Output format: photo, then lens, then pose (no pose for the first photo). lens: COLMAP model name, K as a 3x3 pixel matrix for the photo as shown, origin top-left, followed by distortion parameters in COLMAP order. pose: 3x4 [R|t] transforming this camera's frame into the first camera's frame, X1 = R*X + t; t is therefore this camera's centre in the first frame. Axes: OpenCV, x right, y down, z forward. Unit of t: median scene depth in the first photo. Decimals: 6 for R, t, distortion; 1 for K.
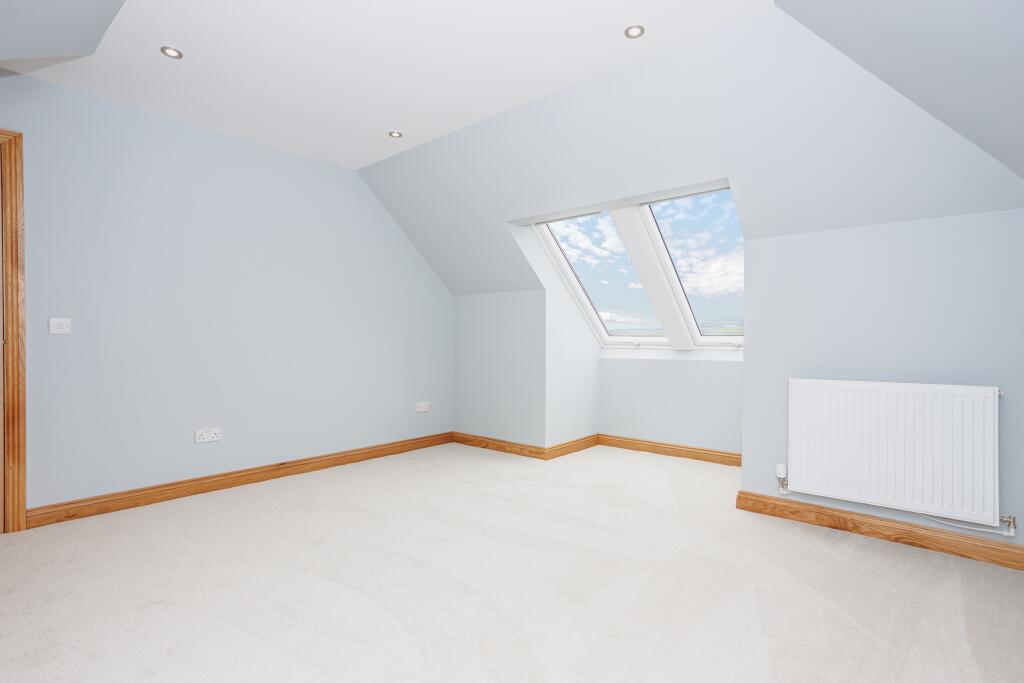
lens RADIAL K [[485.9, 0, 512.0], [0, 485.9, 341.5], [0, 0, 1]] dist [0.000774, 0.000105]
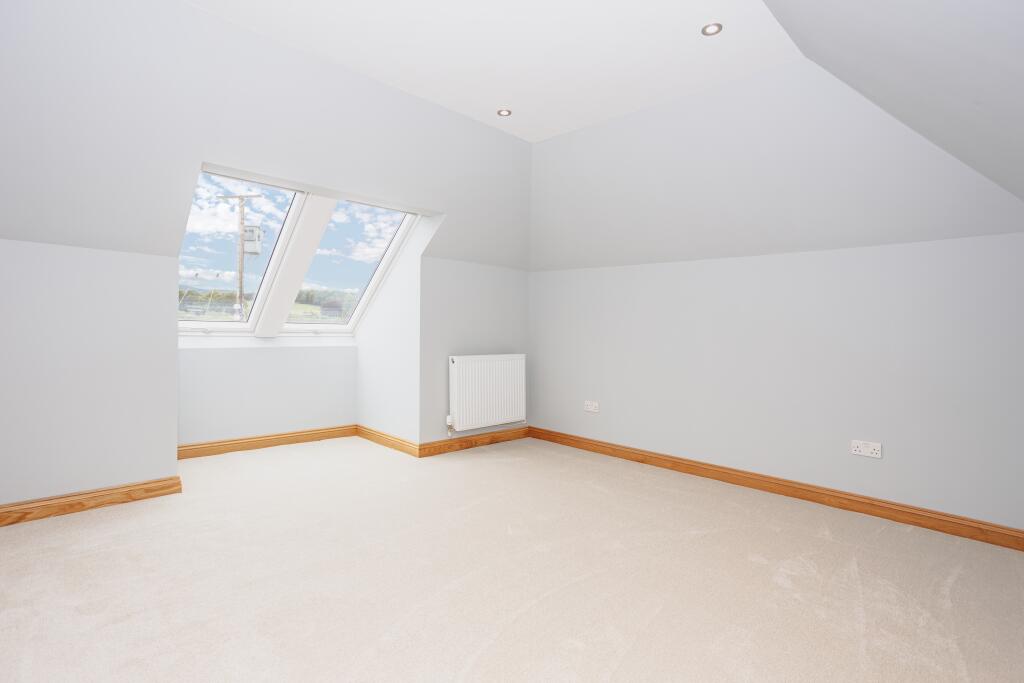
lens RADIAL K [[485.9, 0, 512.0], [0, 485.9, 341.5], [0, 0, 1]] dist [0.000774, 0.000105]
pose [[0.119778, -0.020576, 0.992587, -0.663966], [-0.017197, 0.999592, 0.022796, -0.004415], [-0.992652, -0.019800, 0.119376, 0.496641]]
